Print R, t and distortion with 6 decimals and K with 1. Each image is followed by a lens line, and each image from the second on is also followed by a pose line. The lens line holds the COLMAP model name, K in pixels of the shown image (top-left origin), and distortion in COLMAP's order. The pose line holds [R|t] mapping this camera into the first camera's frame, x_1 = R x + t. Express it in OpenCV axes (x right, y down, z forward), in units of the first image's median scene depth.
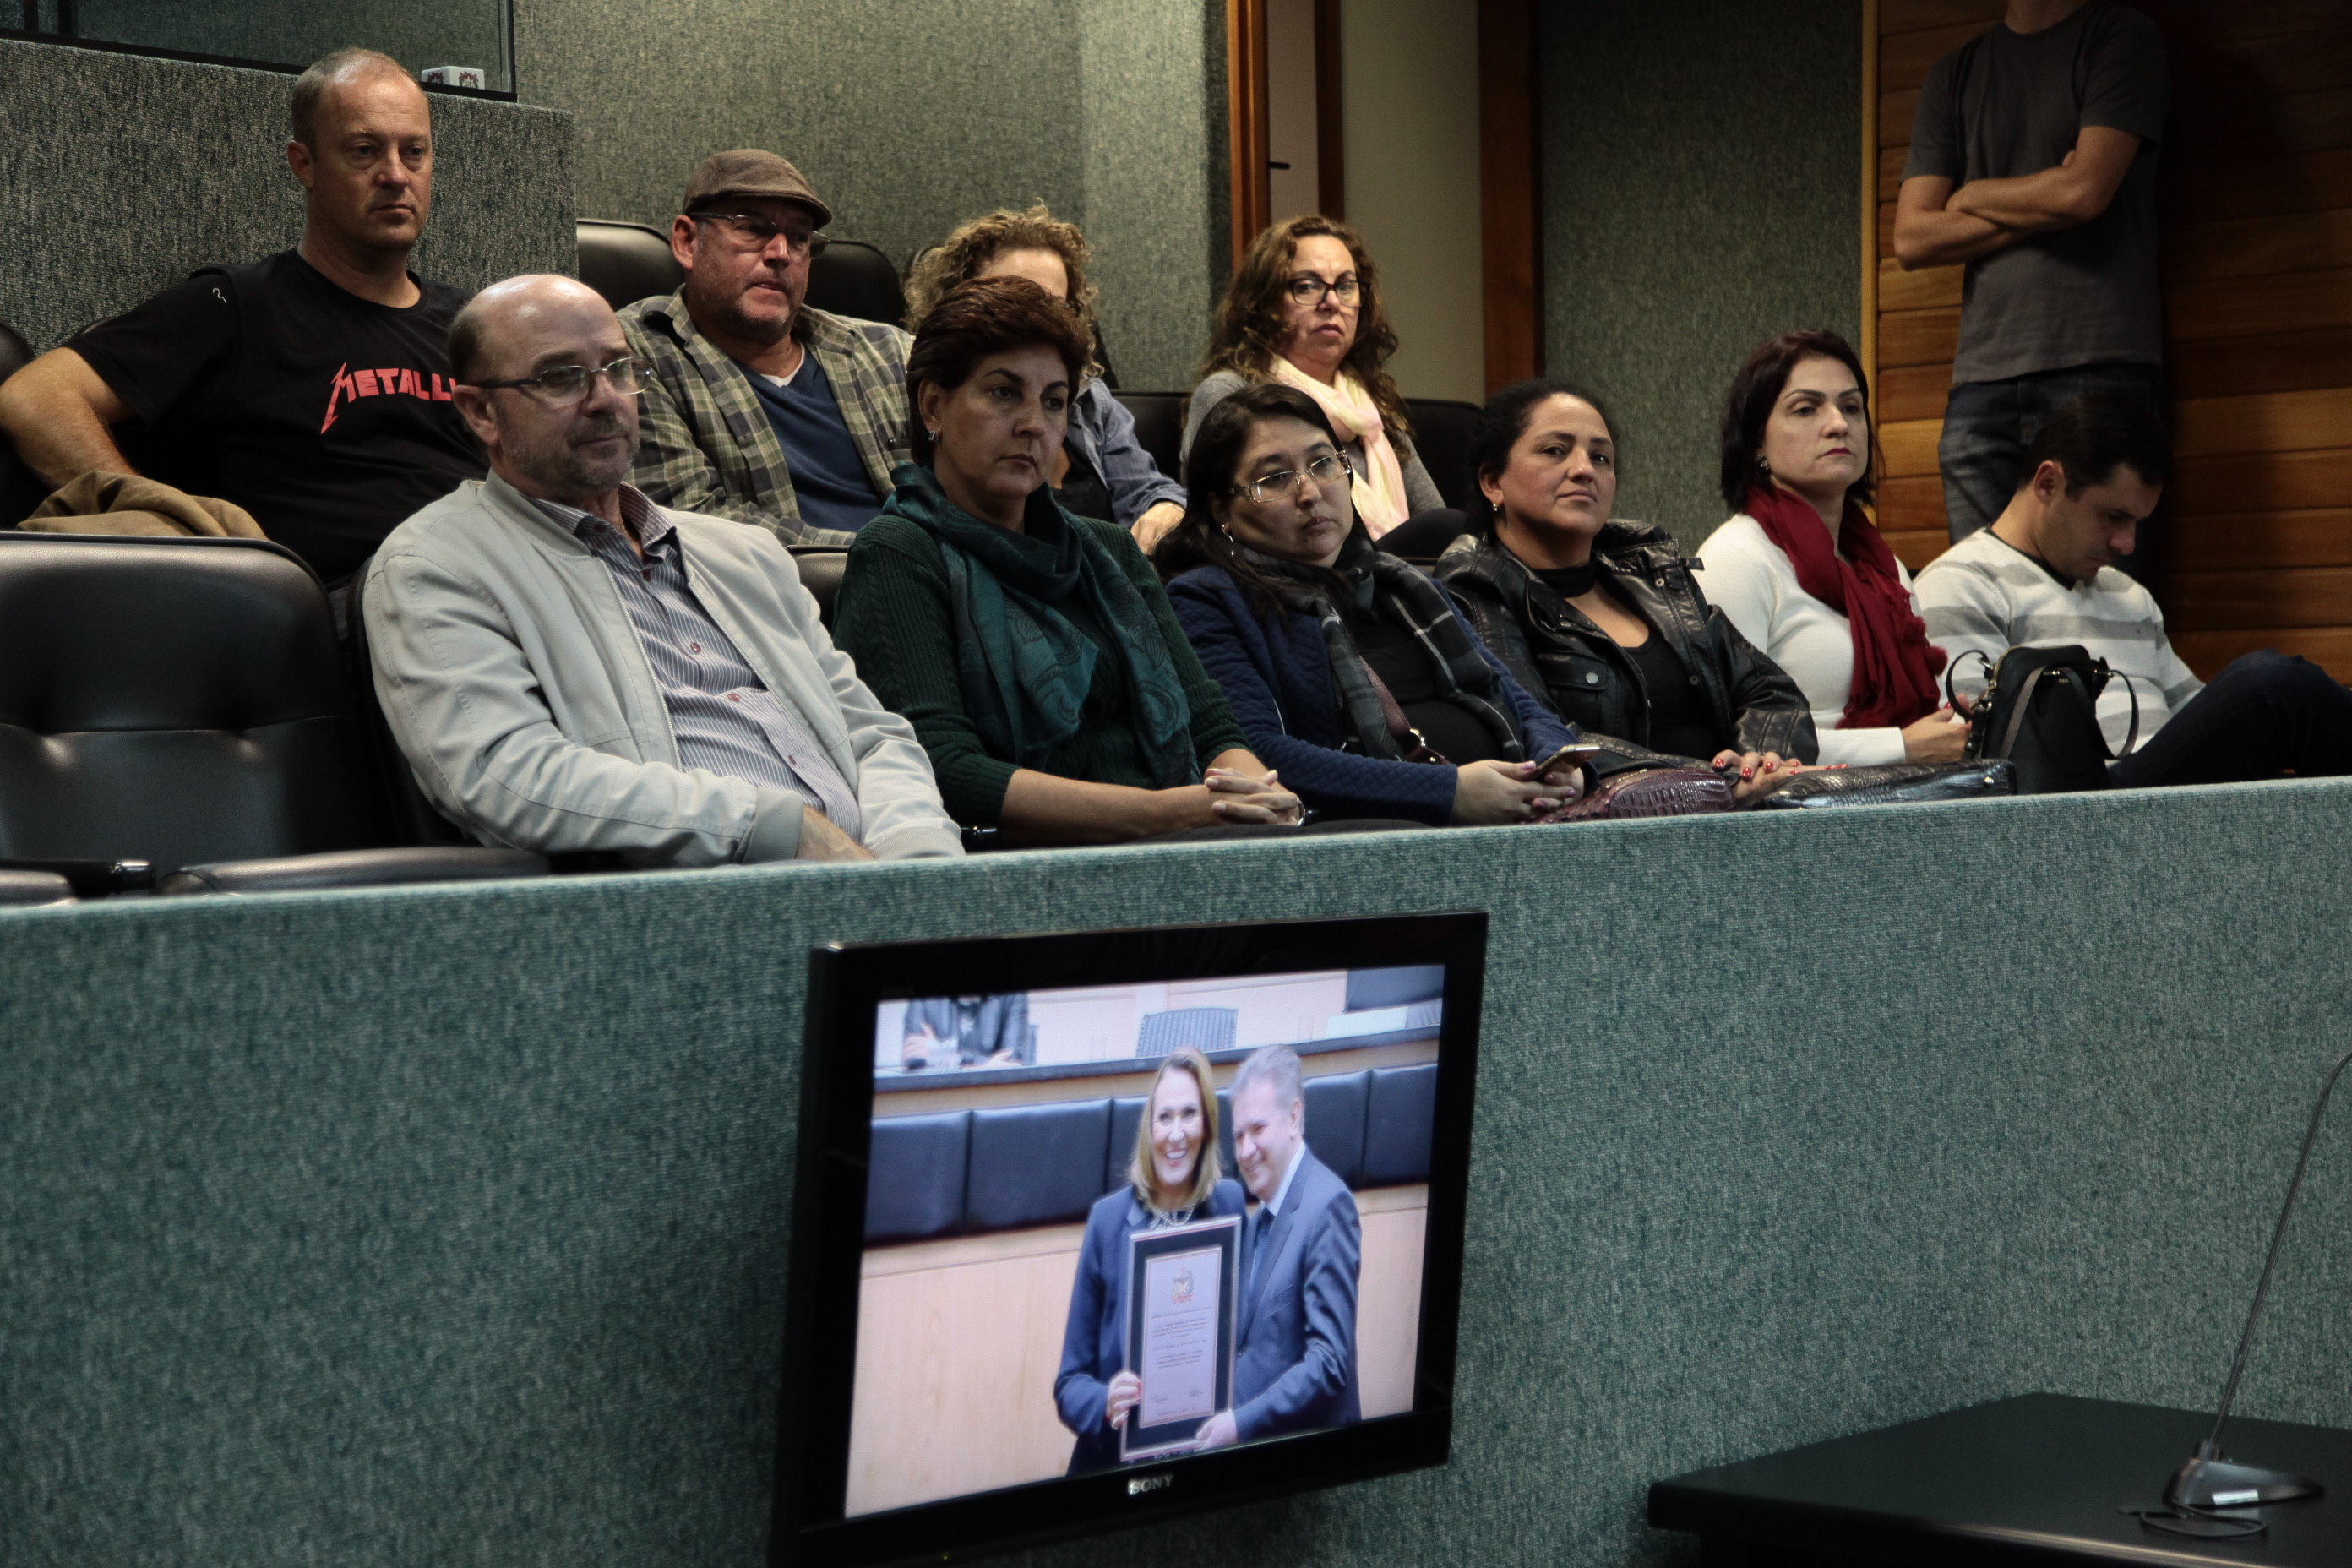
lens RADIAL K [[4650.4, 0, 1176.0], [0, 4650.4, 784.0], [0, 0, 1]] dist [0.337142, 0.159197]
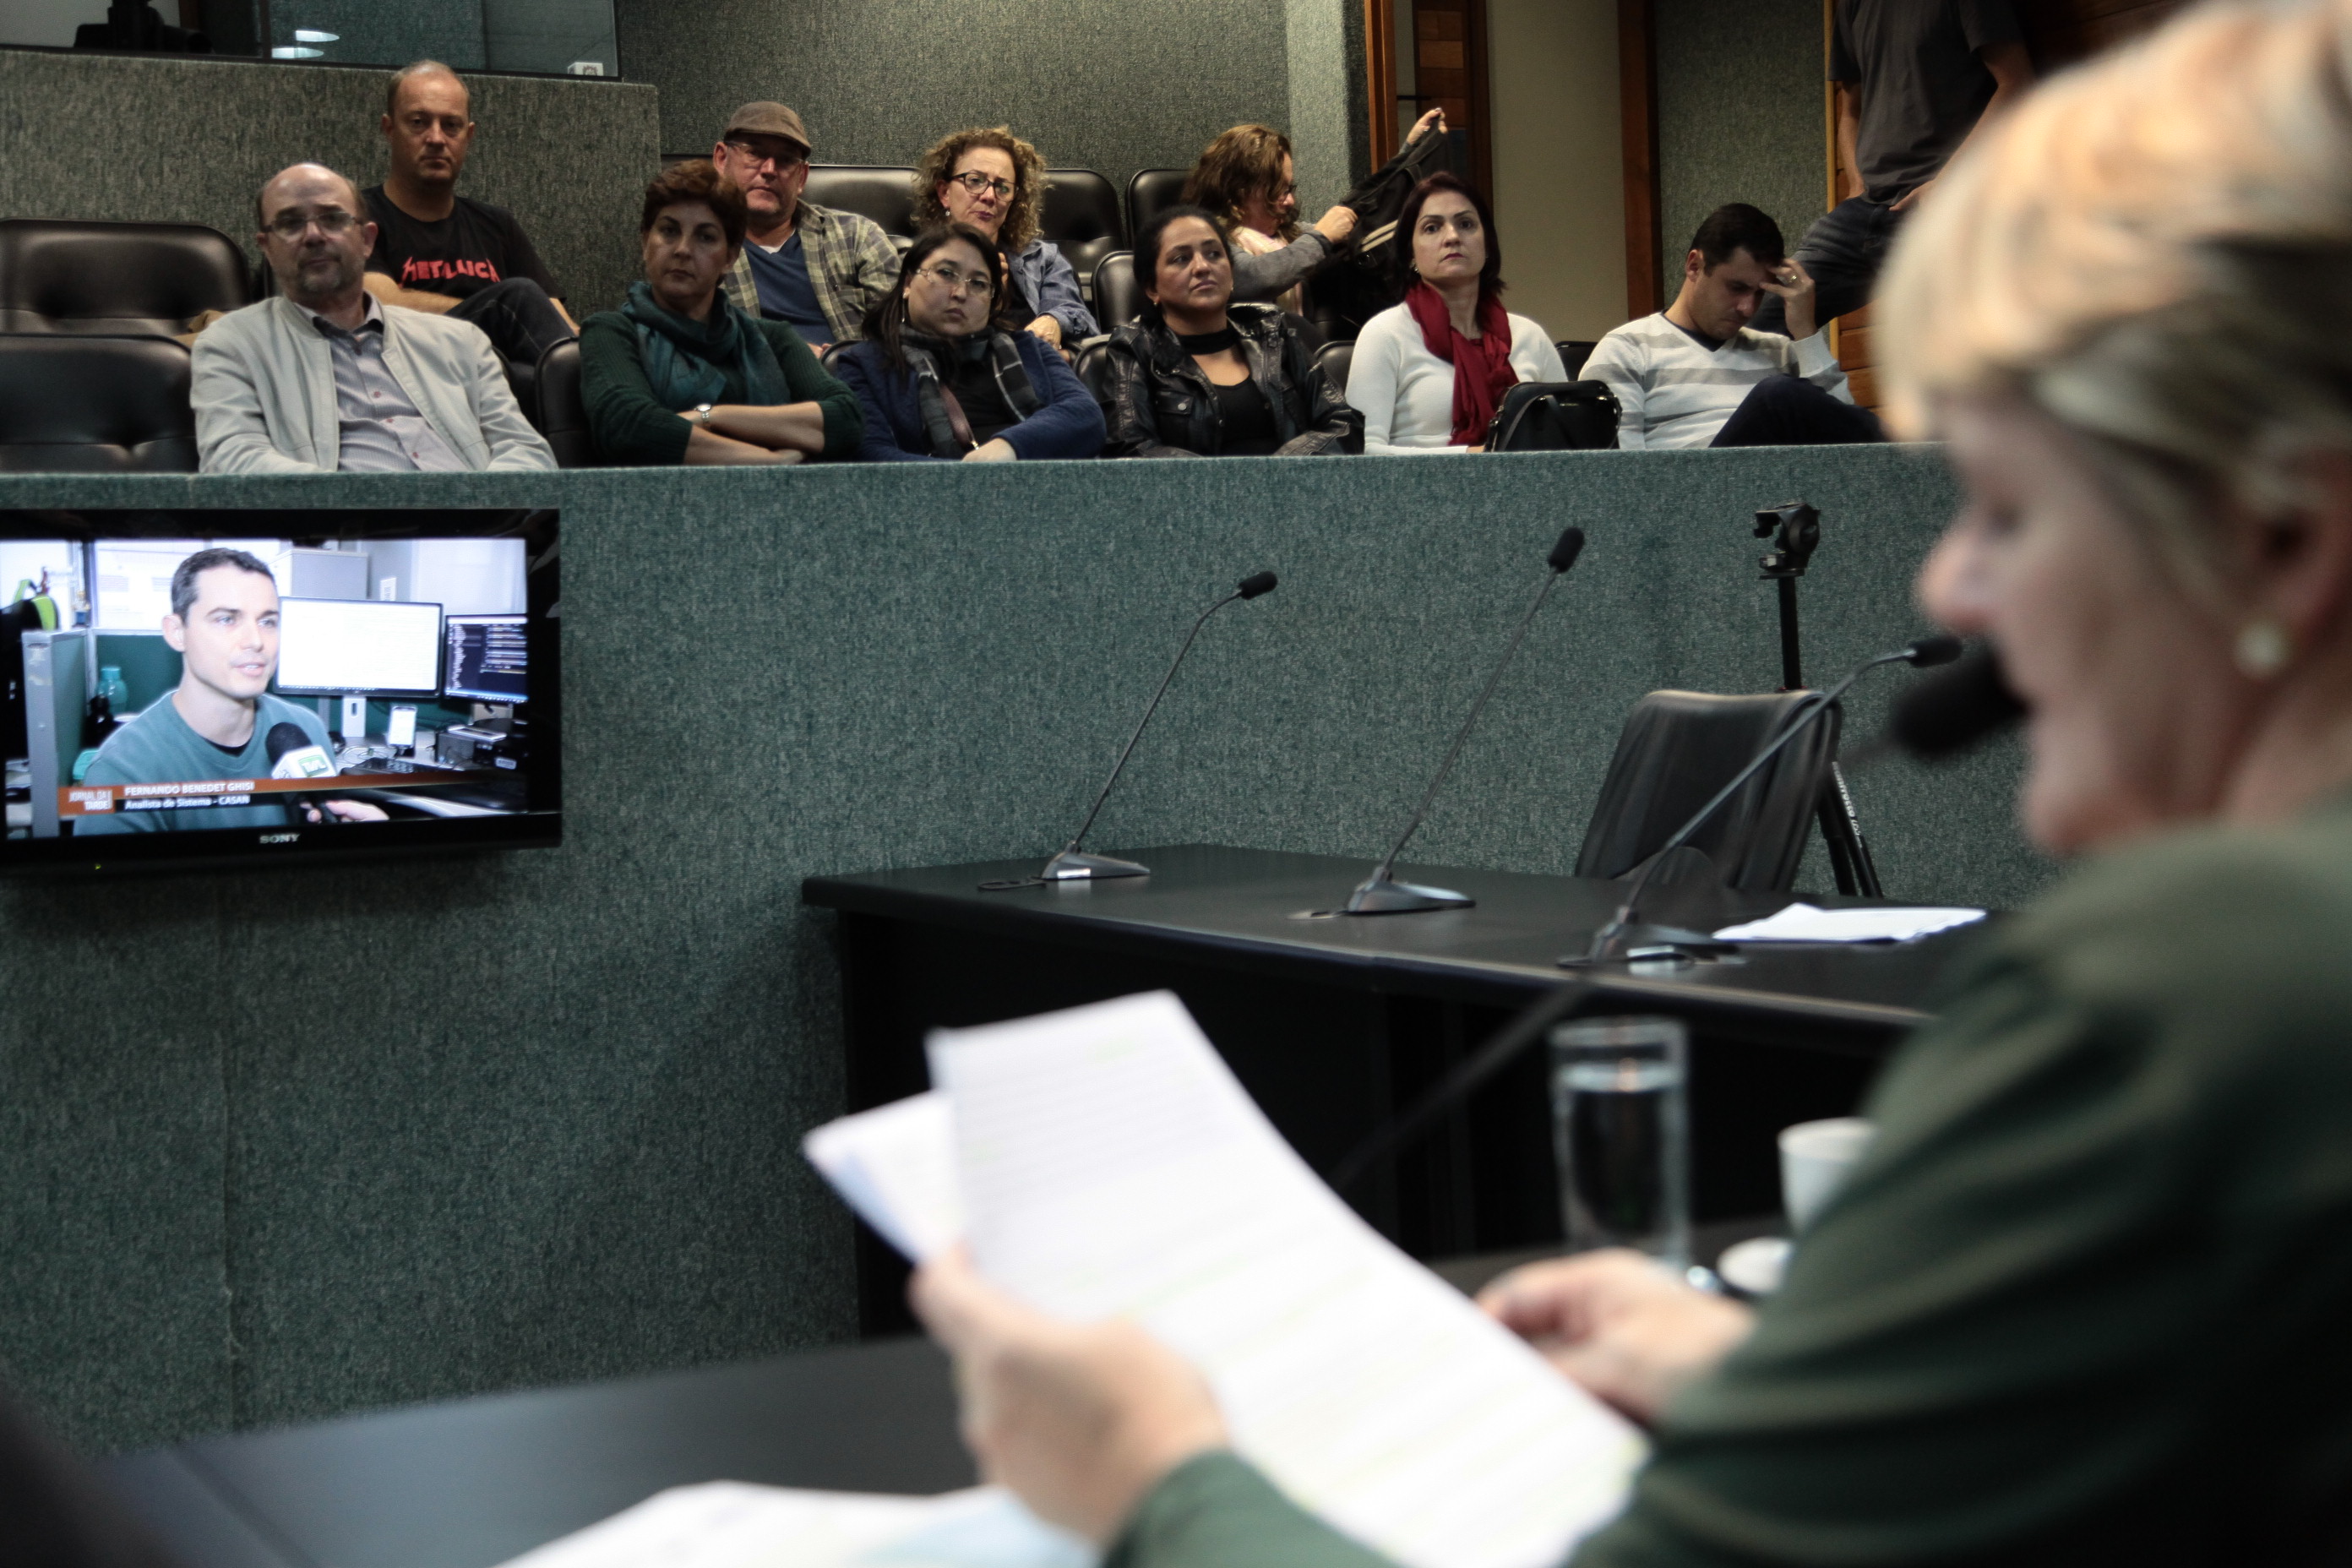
lens RADIAL K [[3440.1, 0, 1176.0], [0, 3440.1, 784.0], [0, 0, 1]] dist [0.133173, 0.380165]
pose [[0.930684, -0.005196, -0.365788, 0.579317], [0.018328, 0.999306, 0.032437, 0.072287], [0.365366, -0.036893, 0.930133, -0.041278]]
